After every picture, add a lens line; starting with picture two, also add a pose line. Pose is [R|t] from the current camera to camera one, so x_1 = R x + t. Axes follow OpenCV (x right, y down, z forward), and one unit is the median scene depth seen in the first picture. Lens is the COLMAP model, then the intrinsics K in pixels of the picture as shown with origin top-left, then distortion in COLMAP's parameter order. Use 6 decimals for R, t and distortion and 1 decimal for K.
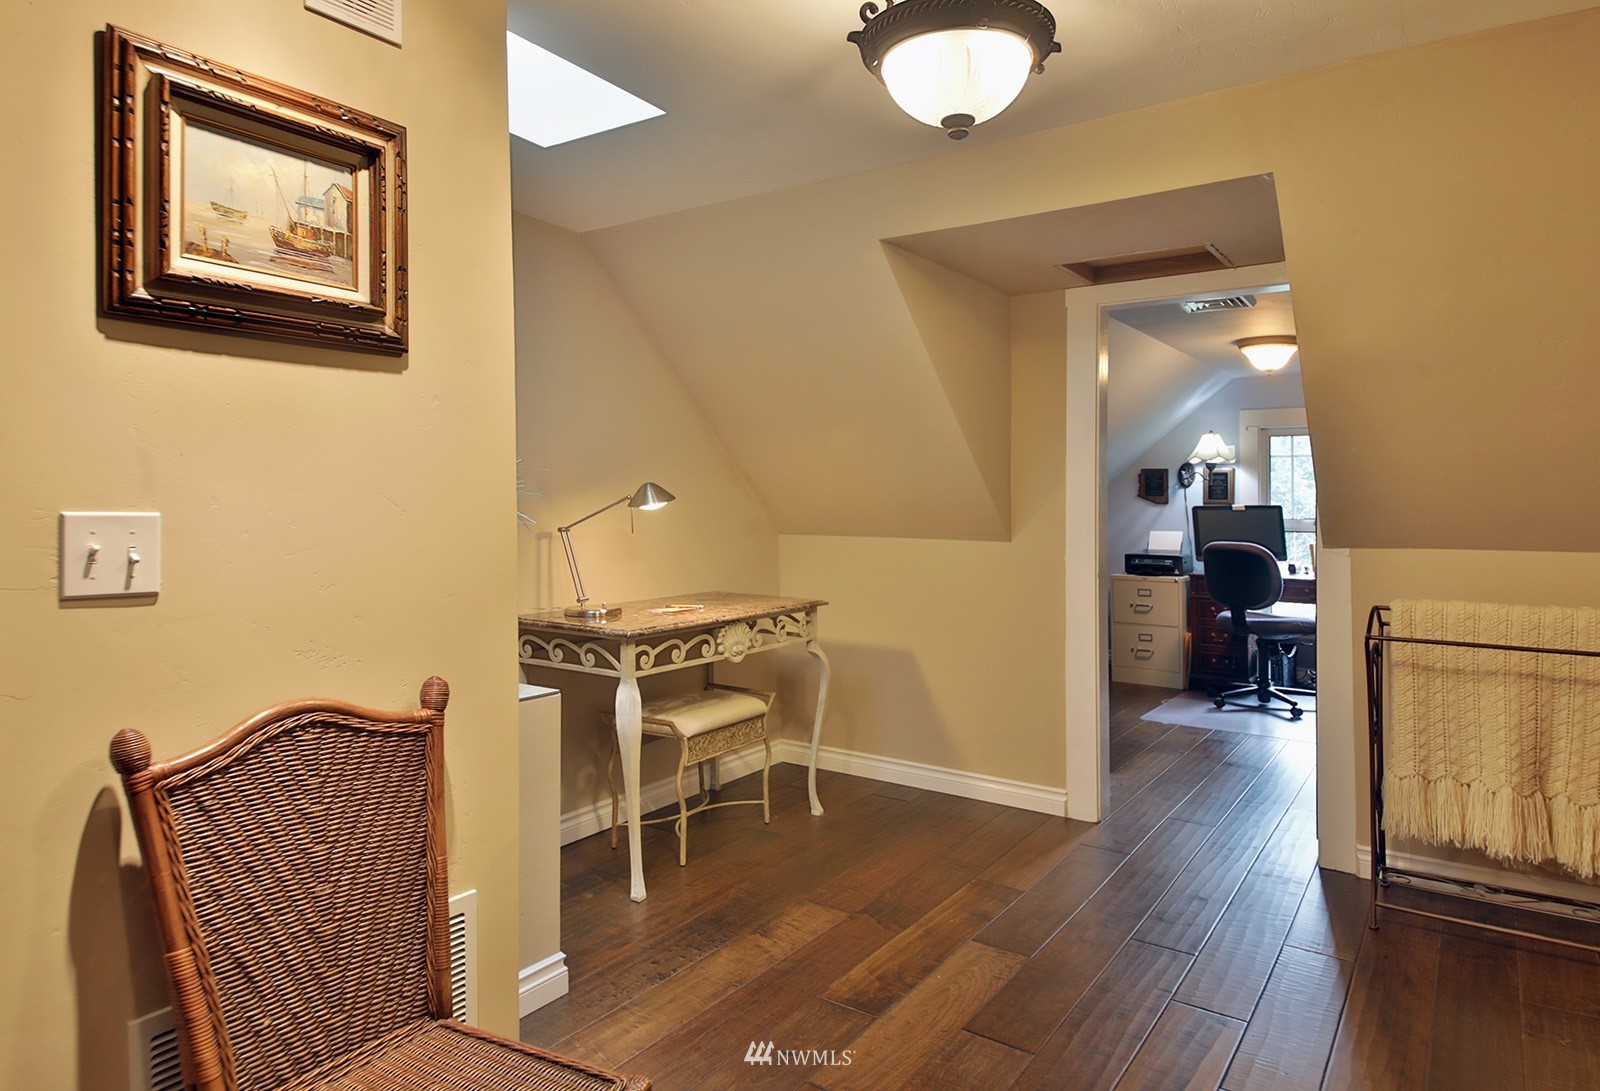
lens RADIAL K [[932.8, 0, 803.3], [0, 932.8, 507.3], [0, 0, 1]] dist [0.027699, -0.043684]
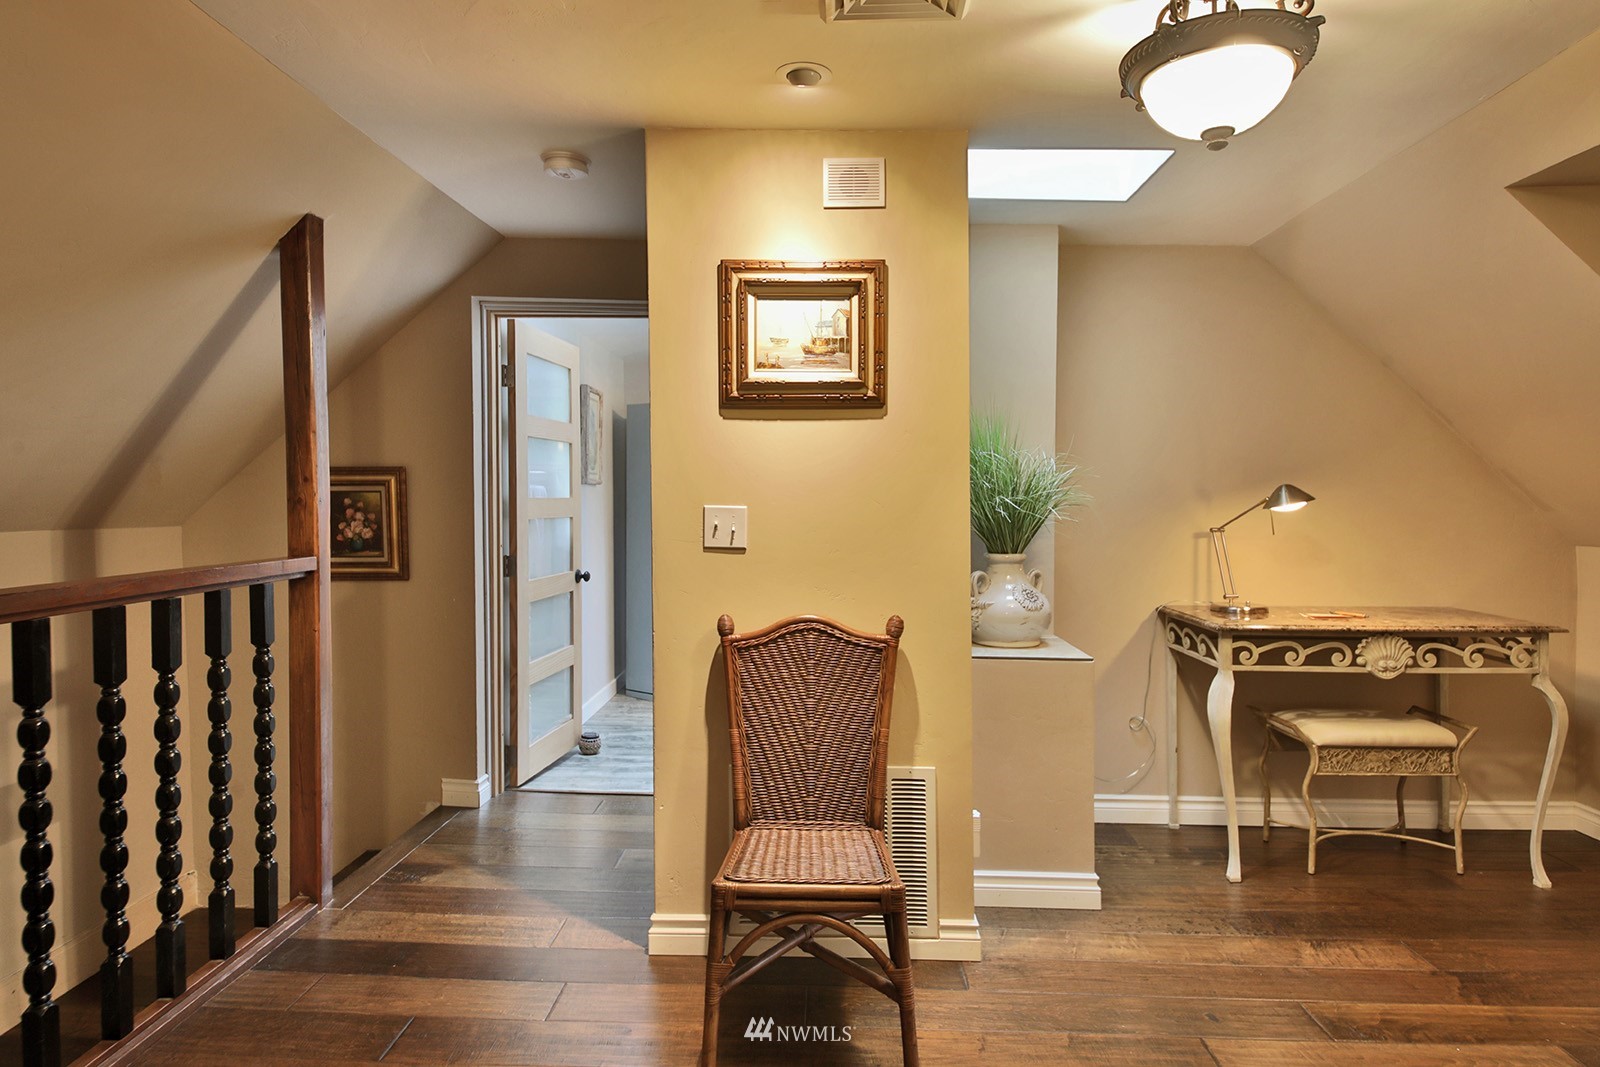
lens RADIAL K [[947.7, 0, 800.0], [0, 947.7, 533.5], [0, 0, 1]] dist [0.002039, -0.022564]
pose [[0.539171, 0.027141, -0.841759, 0.826434], [-0.008261, 0.999603, 0.026938, 0.006480], [0.842156, -0.007570, 0.539181, 0.032949]]
